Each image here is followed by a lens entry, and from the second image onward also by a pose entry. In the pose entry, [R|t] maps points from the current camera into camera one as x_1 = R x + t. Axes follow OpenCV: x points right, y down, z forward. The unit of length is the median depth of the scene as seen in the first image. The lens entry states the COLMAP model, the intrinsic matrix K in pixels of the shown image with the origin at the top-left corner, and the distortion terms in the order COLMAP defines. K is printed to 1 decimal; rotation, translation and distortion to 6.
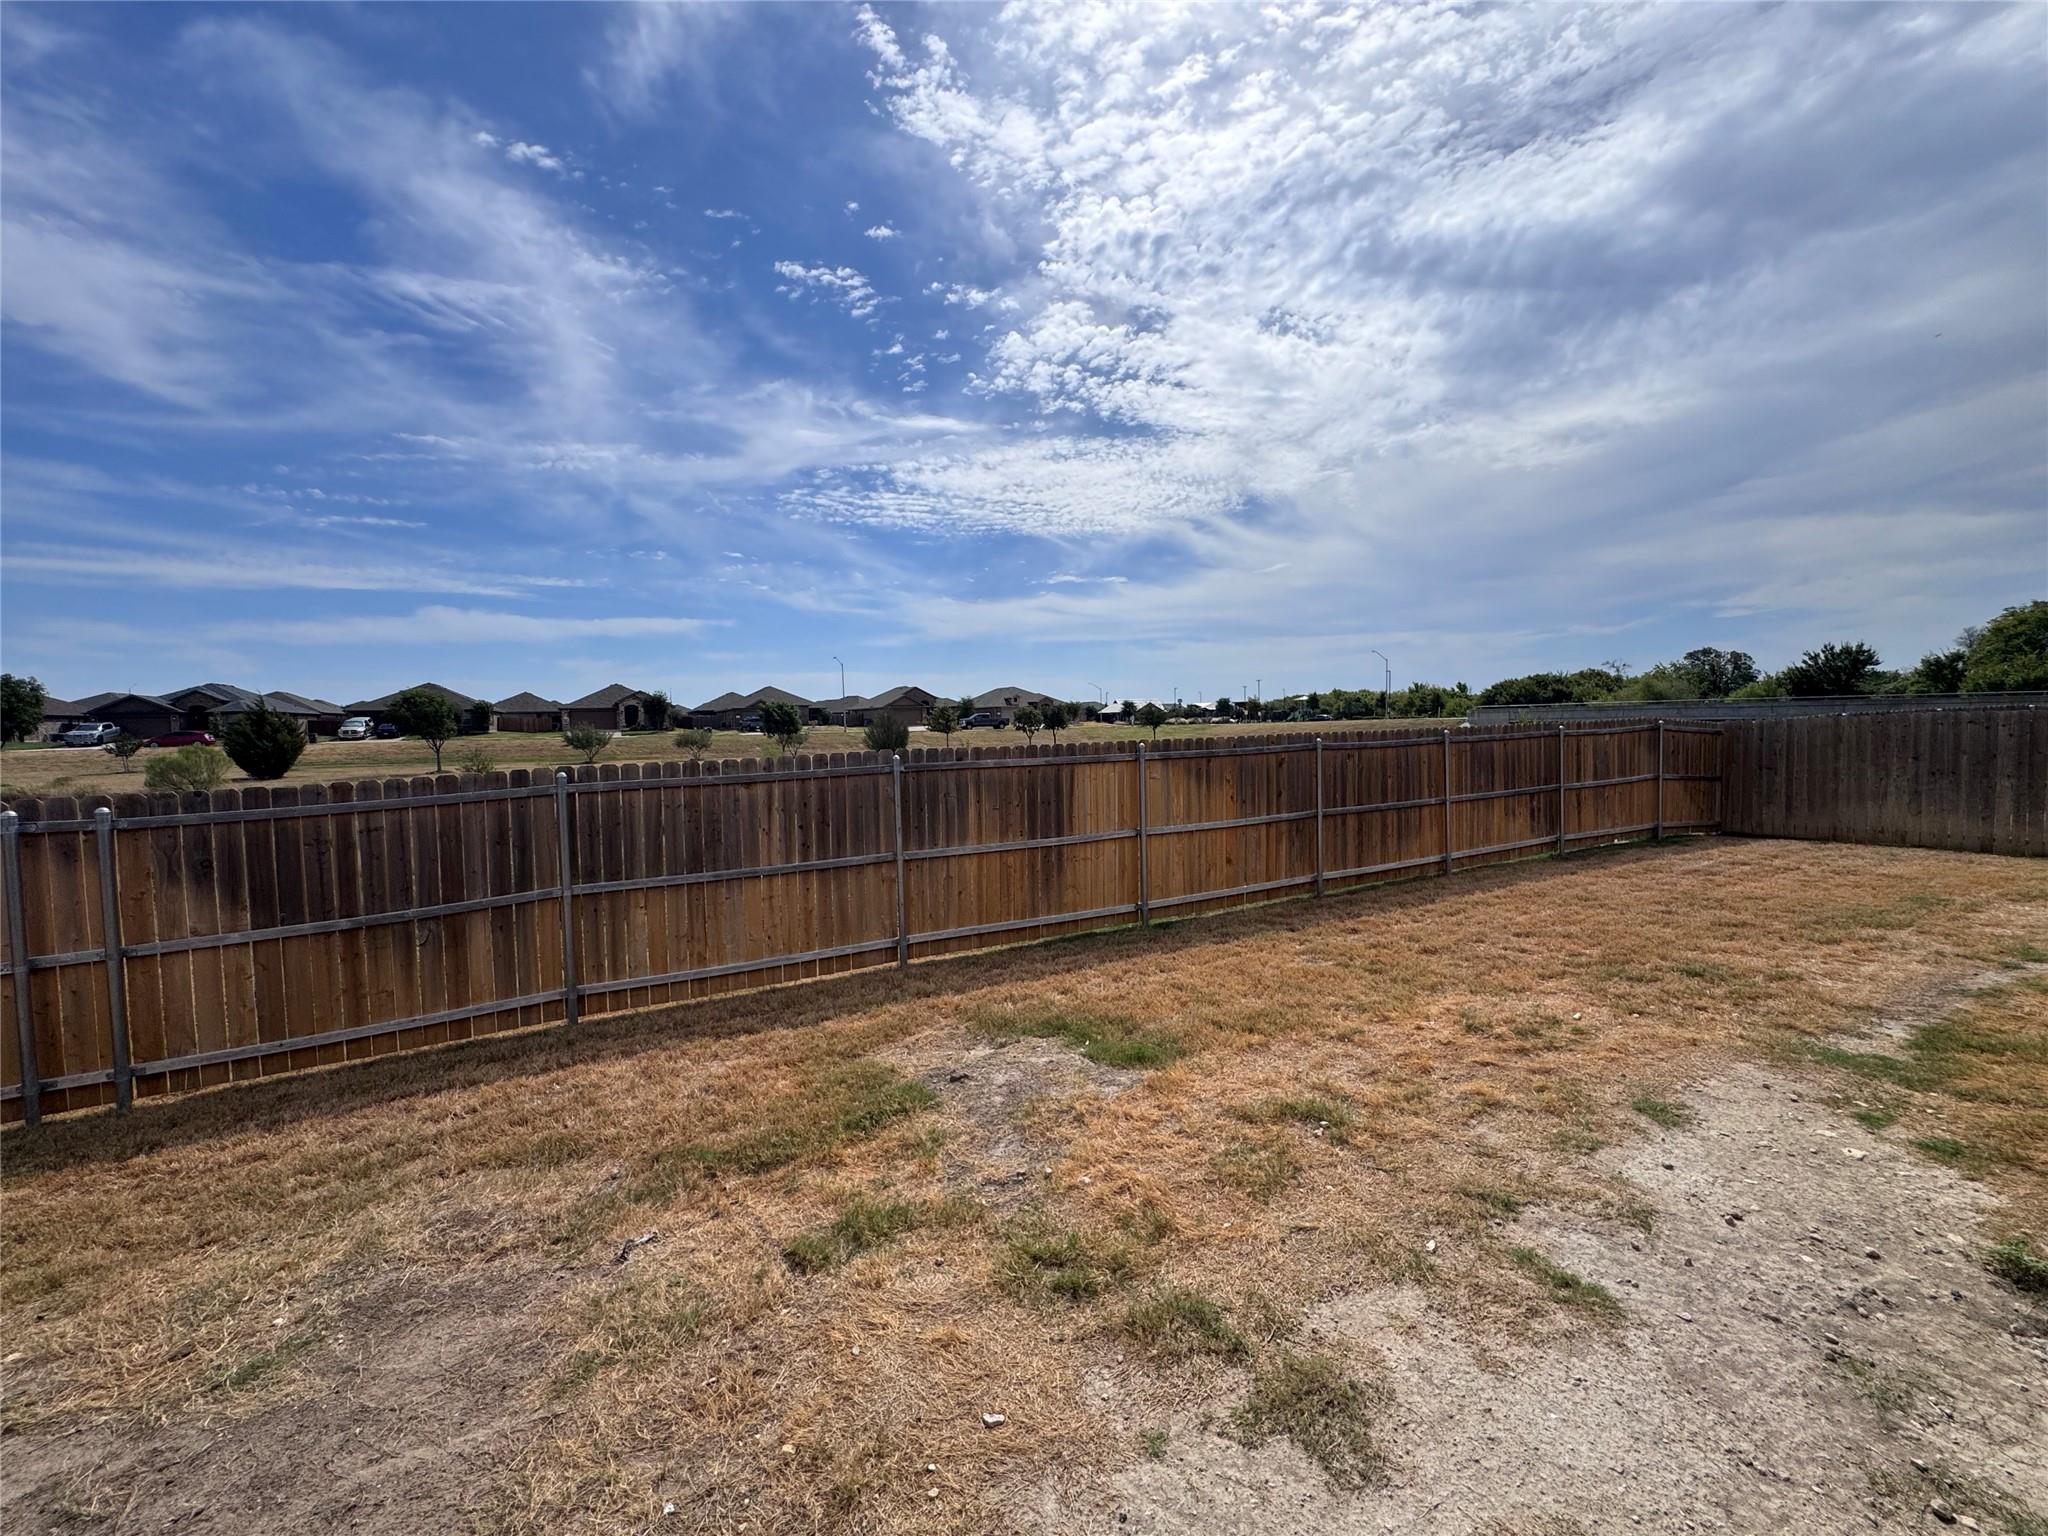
lens RADIAL K [[818.7, 0, 1020.0], [0, 818.7, 759.8], [0, 0, 1]] dist [-0.001447, 0.000260]
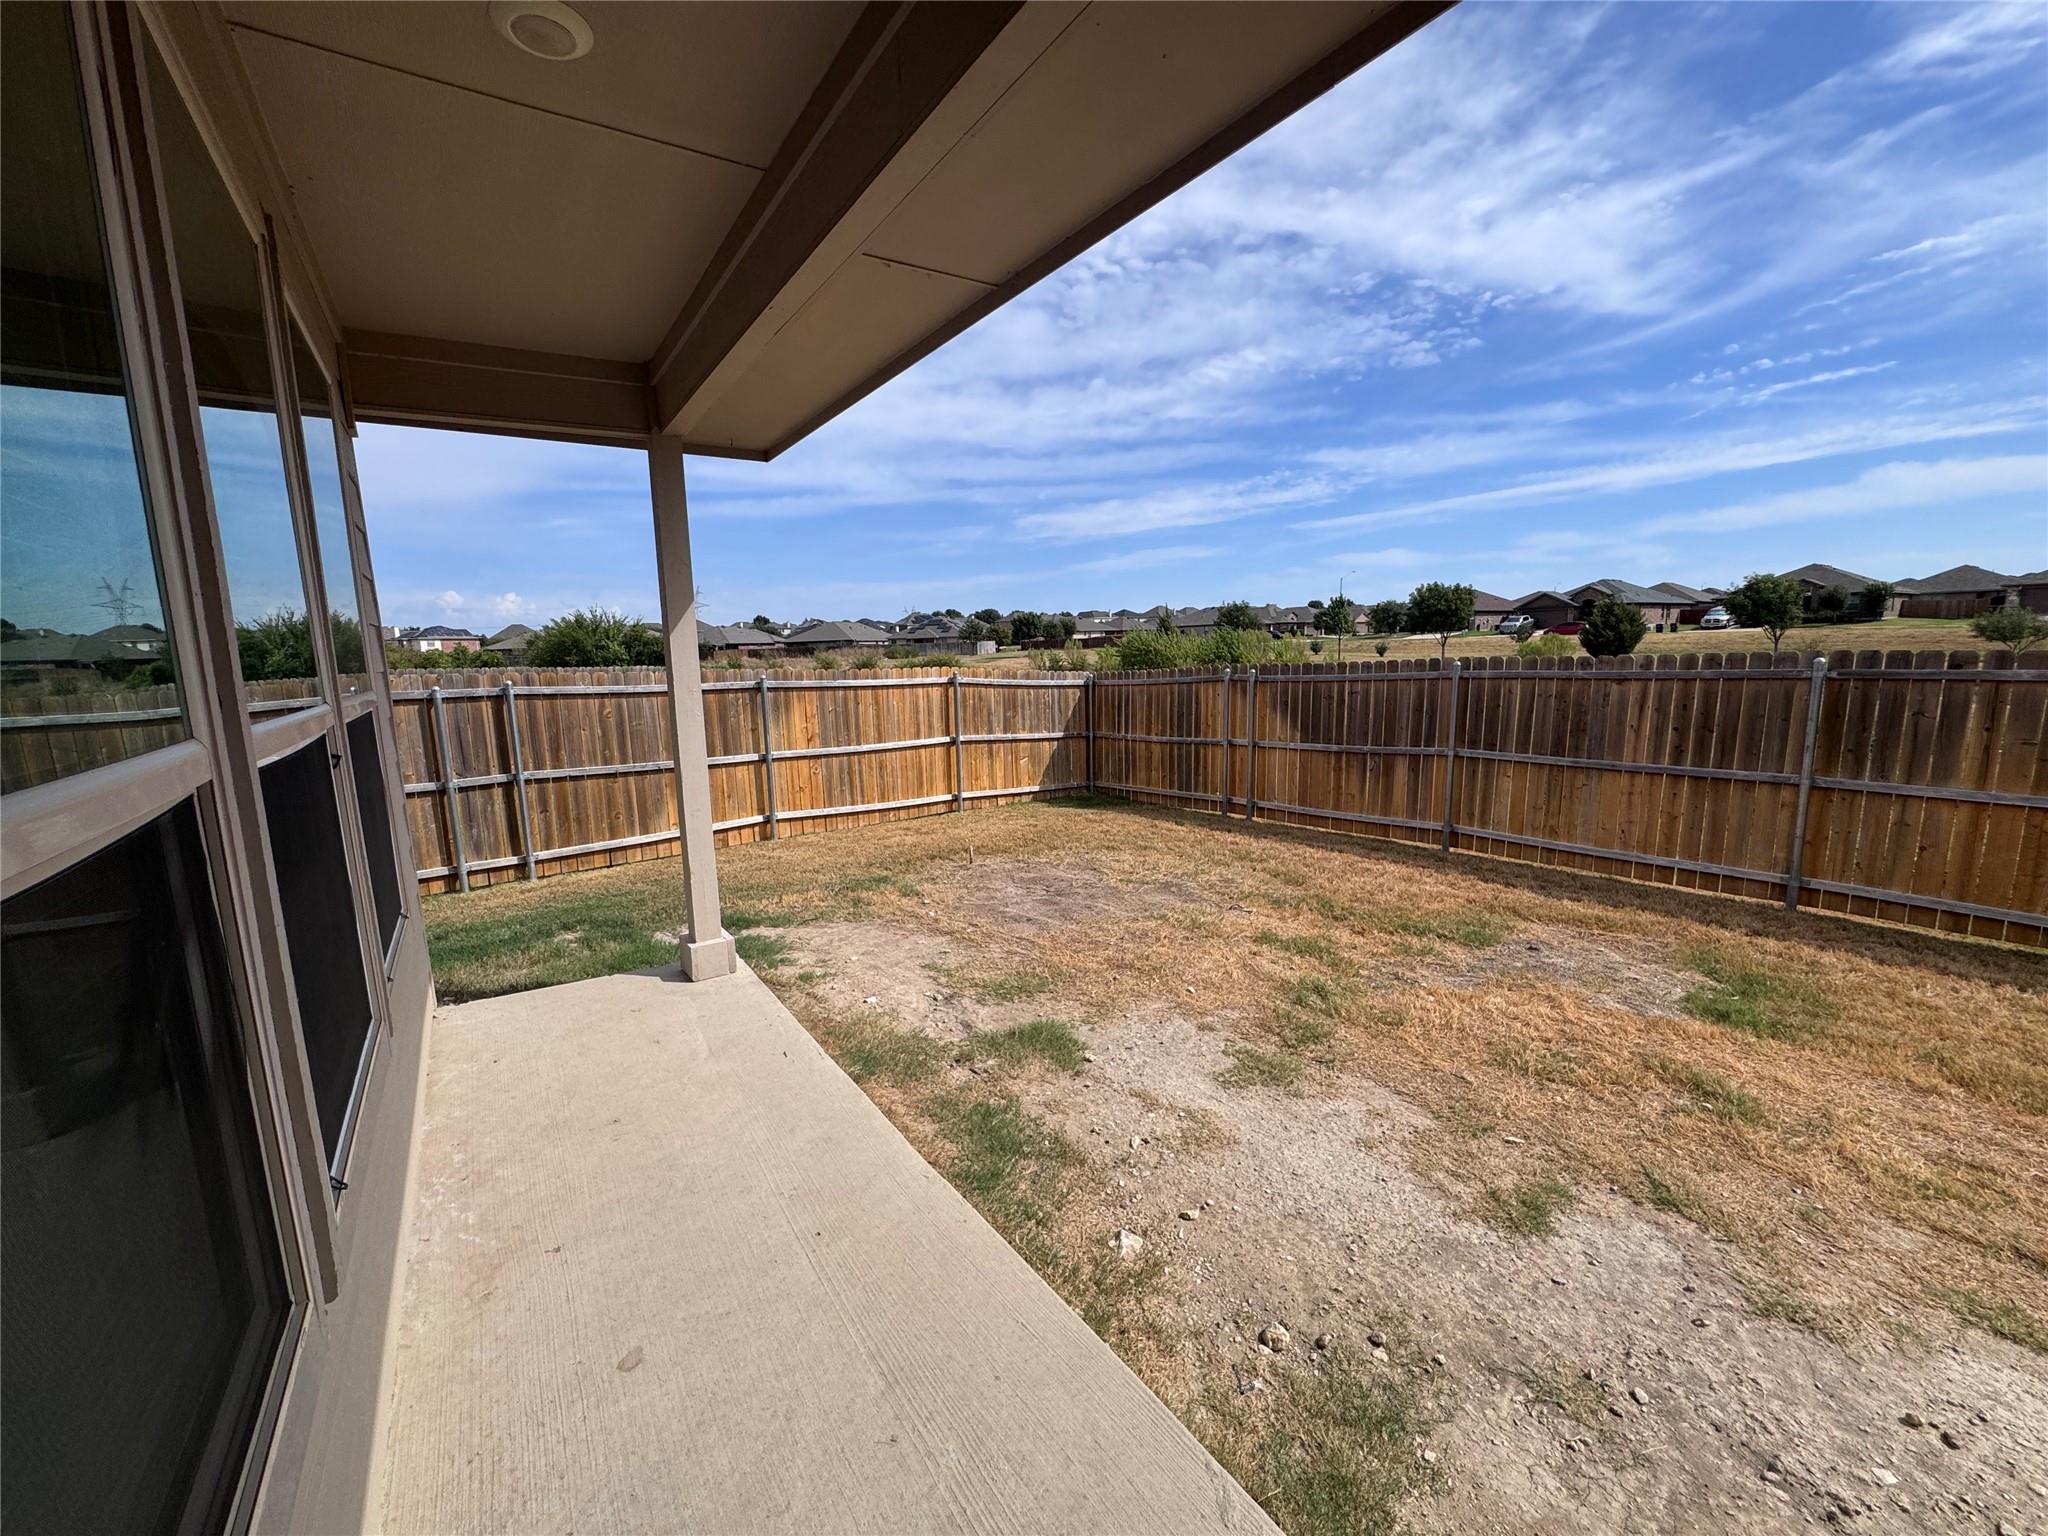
lens RADIAL K [[818.7, 0, 1023.9], [0, 818.7, 774.9], [0, 0, 1]] dist [-0.001447, 0.000260]
pose [[0.156492, 0.172525, -0.972494, 0.562081], [-0.021753, 0.984989, 0.171241, -0.012878], [0.987440, -0.005643, 0.157896, 0.092379]]
